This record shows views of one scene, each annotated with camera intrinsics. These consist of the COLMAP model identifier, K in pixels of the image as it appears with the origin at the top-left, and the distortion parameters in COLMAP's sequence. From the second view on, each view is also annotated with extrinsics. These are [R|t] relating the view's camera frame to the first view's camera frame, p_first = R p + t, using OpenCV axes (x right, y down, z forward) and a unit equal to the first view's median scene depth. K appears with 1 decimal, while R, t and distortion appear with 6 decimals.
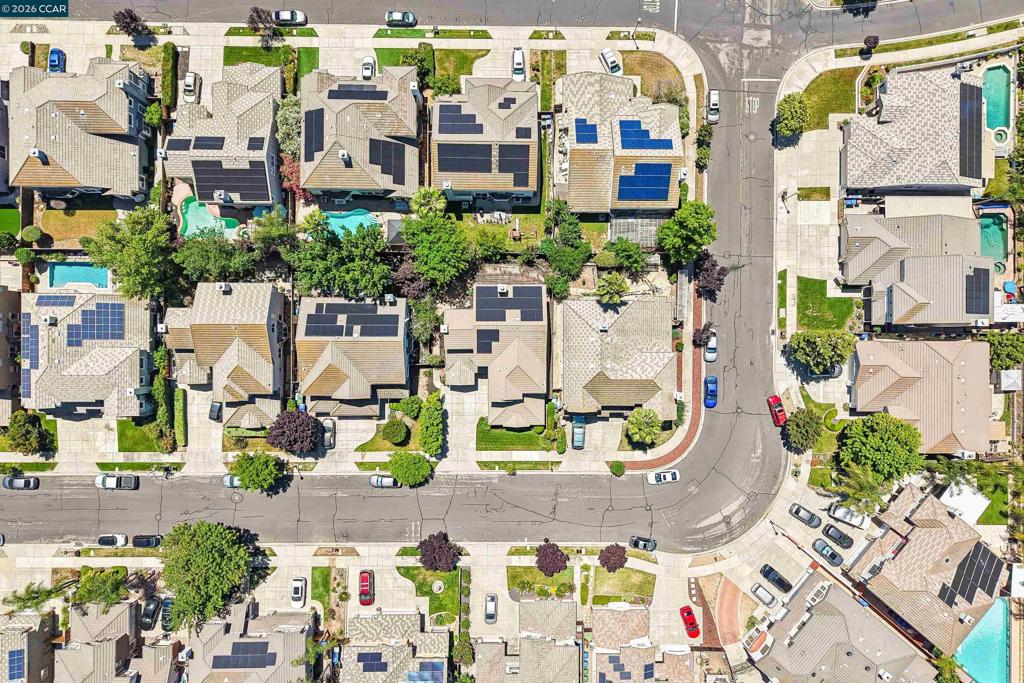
lens RADIAL K [[692.9, 0, 512.0], [0, 692.9, 341.5], [0, 0, 1]] dist [0.051275, -0.084506]
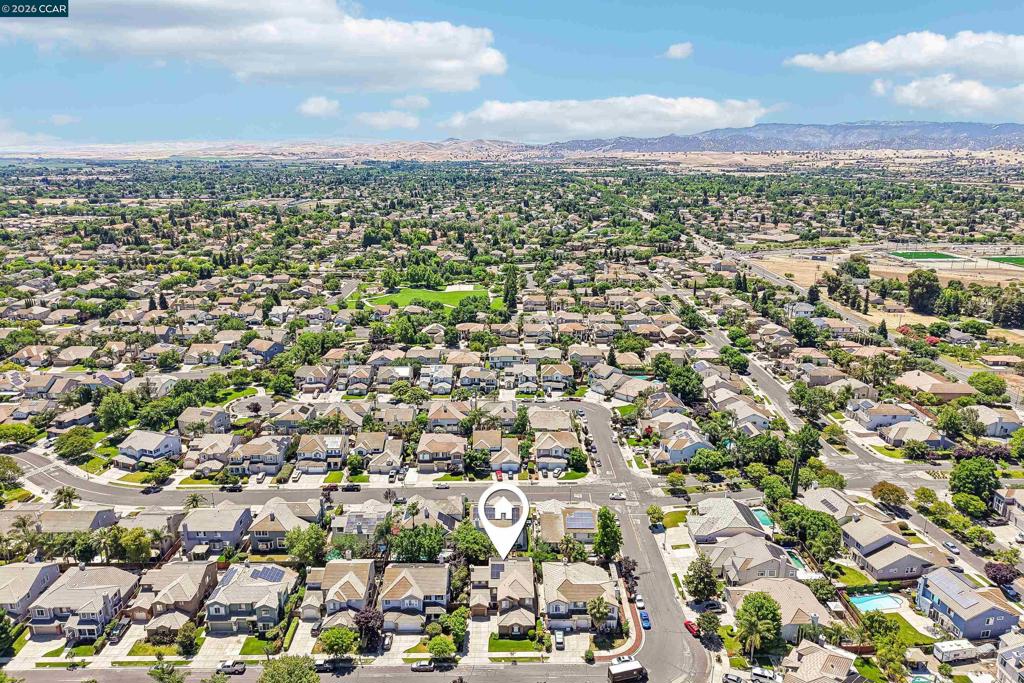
lens RADIAL K [[692.9, 0, 512.0], [0, 692.9, 341.5], [0, 0, 1]] dist [0.051275, -0.084506]
pose [[0.999539, -0.027312, 0.013231, -0.005093], [0.020338, 0.279234, -0.960008, 1.353111], [0.022525, 0.959834, 0.279661, -0.005460]]
